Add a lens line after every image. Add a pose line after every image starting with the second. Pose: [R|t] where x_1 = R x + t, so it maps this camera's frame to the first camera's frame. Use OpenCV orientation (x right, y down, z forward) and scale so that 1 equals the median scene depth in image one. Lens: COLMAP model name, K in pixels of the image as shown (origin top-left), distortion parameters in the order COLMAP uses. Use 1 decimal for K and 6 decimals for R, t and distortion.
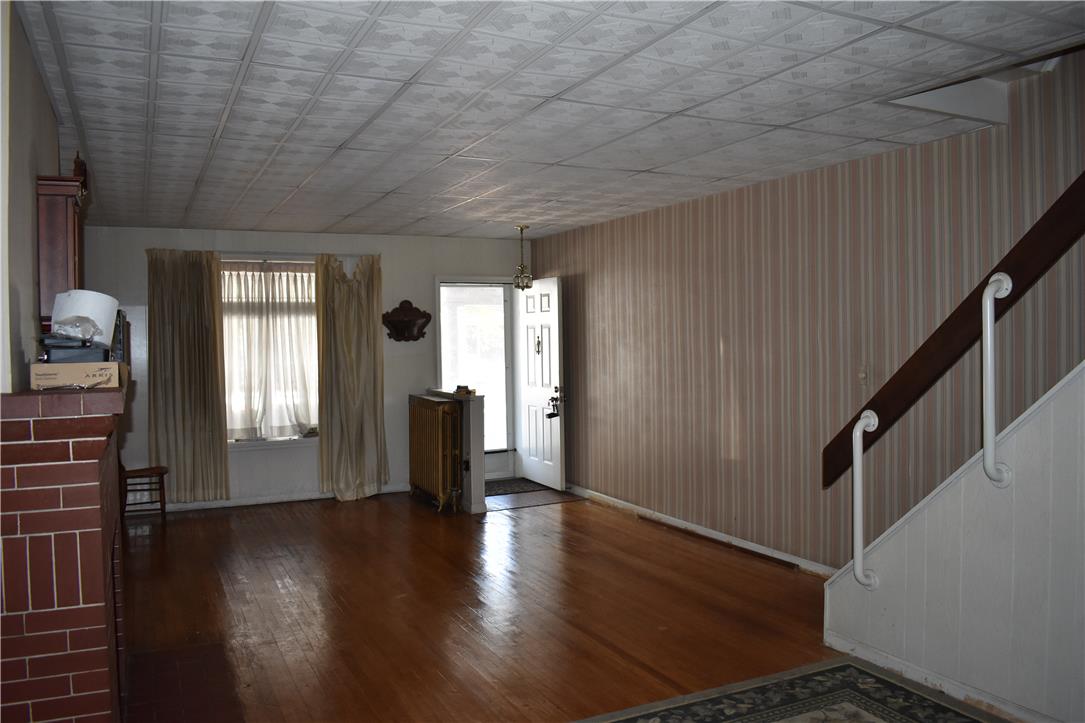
lens RADIAL K [[850.7, 0, 542.5], [0, 850.7, 361.5], [0, 0, 1]] dist [-0.091931, 0.009563]
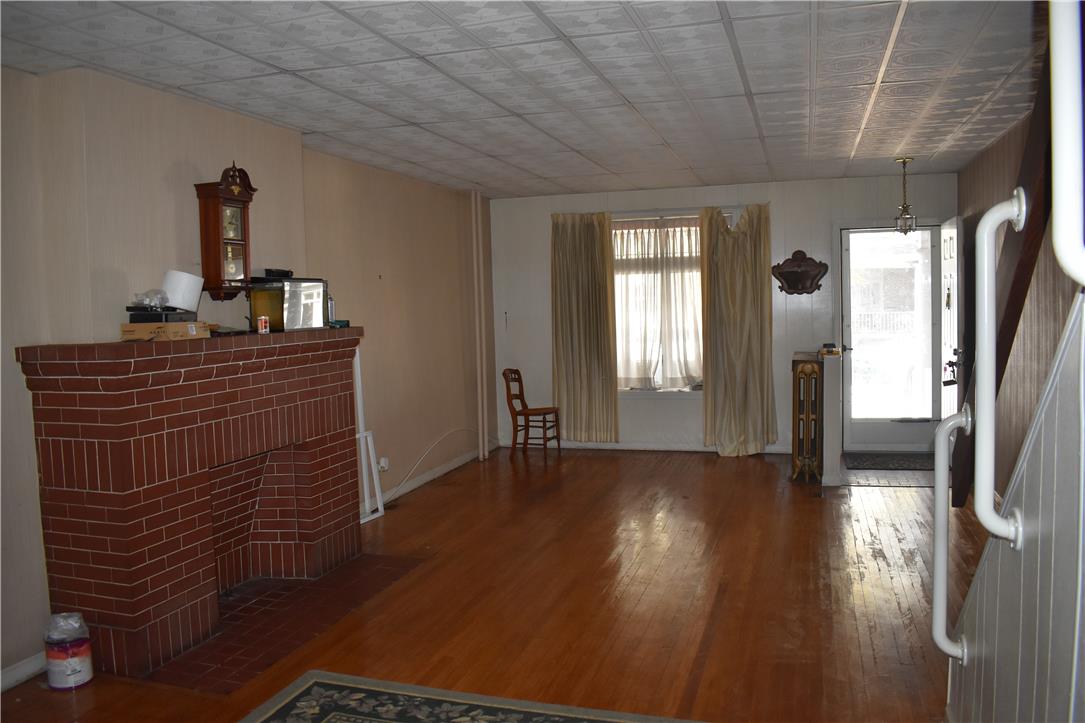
lens RADIAL K [[850.7, 0, 542.5], [0, 850.7, 361.5], [0, 0, 1]] dist [-0.091931, 0.009563]
pose [[0.728905, 0.044986, -0.683135, 0.324065], [-0.003126, 0.998047, 0.062388, -0.008585], [0.684607, -0.043340, 0.727623, 0.154935]]
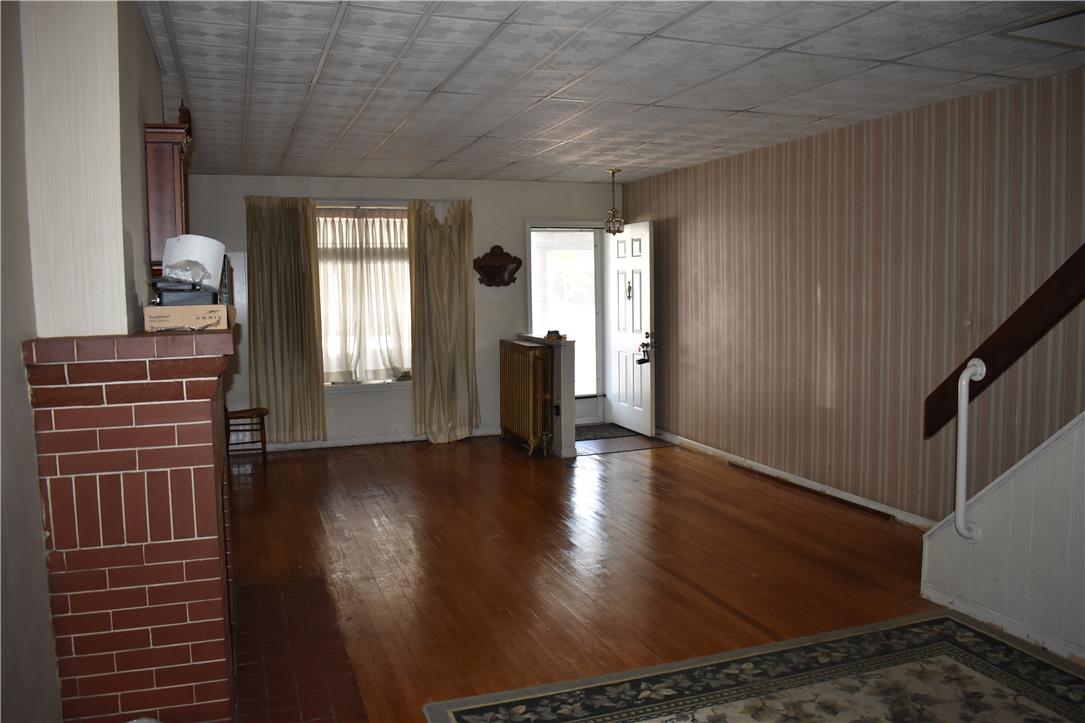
lens RADIAL K [[850.7, 0, 542.5], [0, 850.7, 361.5], [0, 0, 1]] dist [-0.091931, 0.009563]
pose [[0.994859, 0.009300, -0.100840, -0.005893], [-0.002927, 0.997999, 0.063155, 0.001475], [0.101225, -0.062536, 0.992896, 0.001086]]
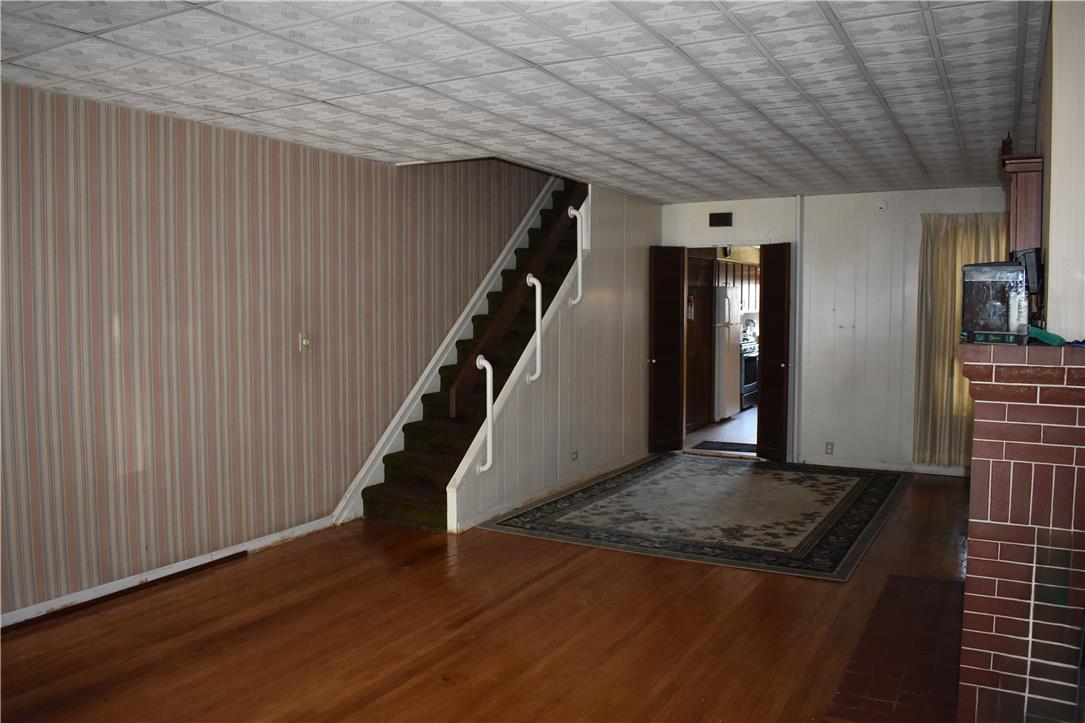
lens RADIAL K [[850.7, 0, 542.5], [0, 850.7, 361.5], [0, 0, 1]] dist [-0.091931, 0.009563]
pose [[-0.562081, -0.042466, 0.825992, -0.511837], [0.034683, 0.996592, 0.074838, -0.022710], [-0.826355, 0.070713, -0.558692, 0.965724]]
